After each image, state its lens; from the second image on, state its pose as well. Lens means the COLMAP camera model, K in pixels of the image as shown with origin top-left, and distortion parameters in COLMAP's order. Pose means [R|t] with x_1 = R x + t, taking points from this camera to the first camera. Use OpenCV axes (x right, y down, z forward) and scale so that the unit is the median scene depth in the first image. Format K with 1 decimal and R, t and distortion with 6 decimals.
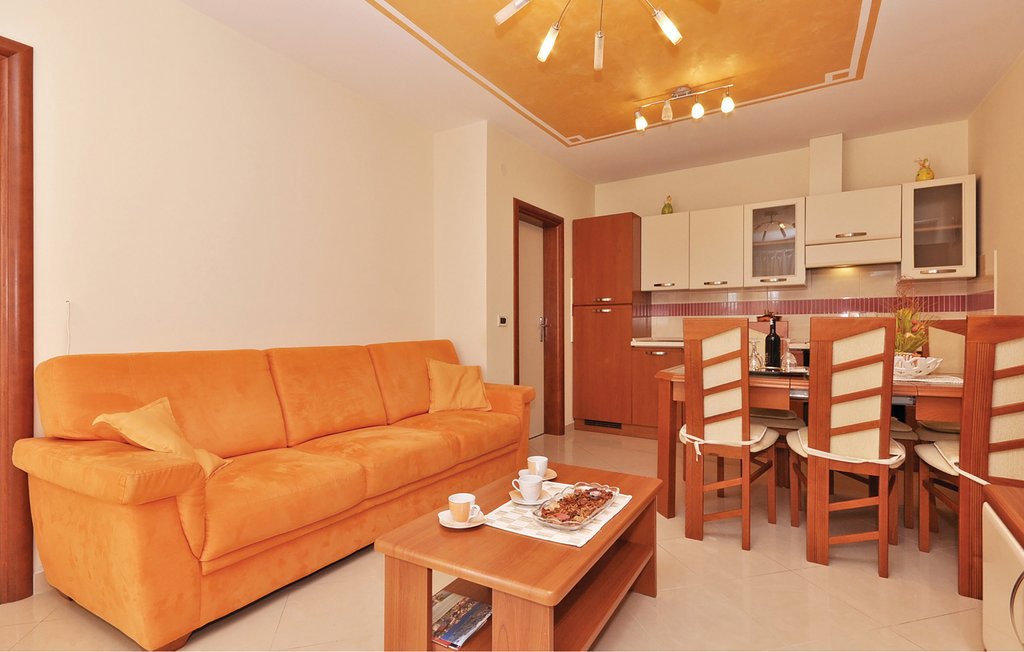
lens RADIAL K [[475.9, 0, 516.2], [0, 475.9, 328.1], [0, 0, 1]] dist [0.025555, -0.000008]
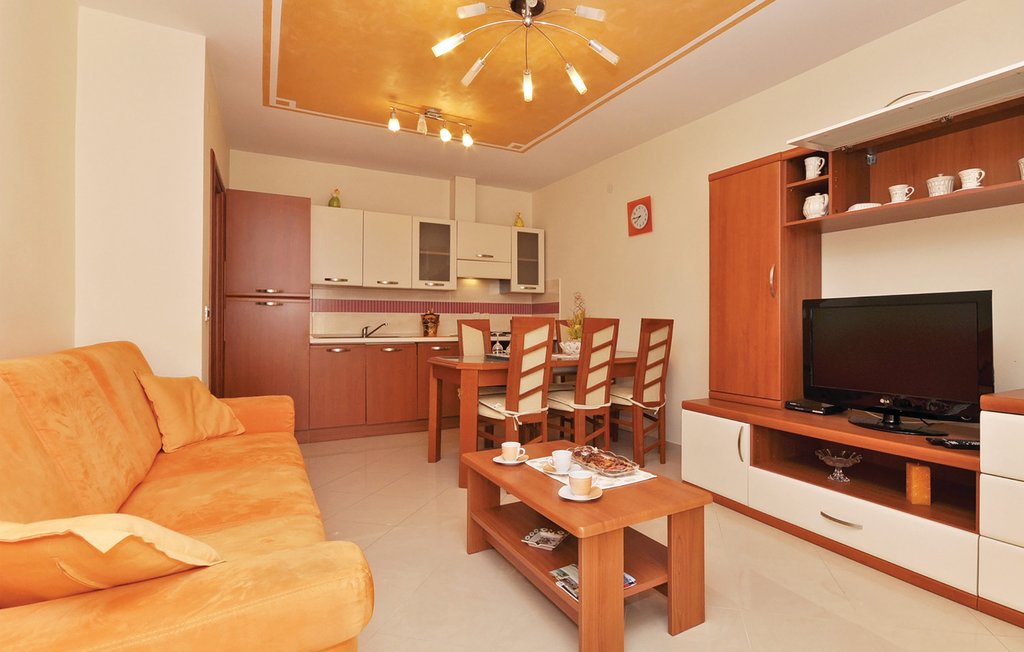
lens RADIAL K [[496.6, 0, 520.8], [0, 496.6, 320.6], [0, 0, 1]] dist [-0.001981, -0.000016]
pose [[0.511446, 0.010530, 0.859251, -0.510149], [-0.002751, 0.999940, -0.010617, 0.003316], [-0.859311, 0.003066, 0.511444, 0.224173]]
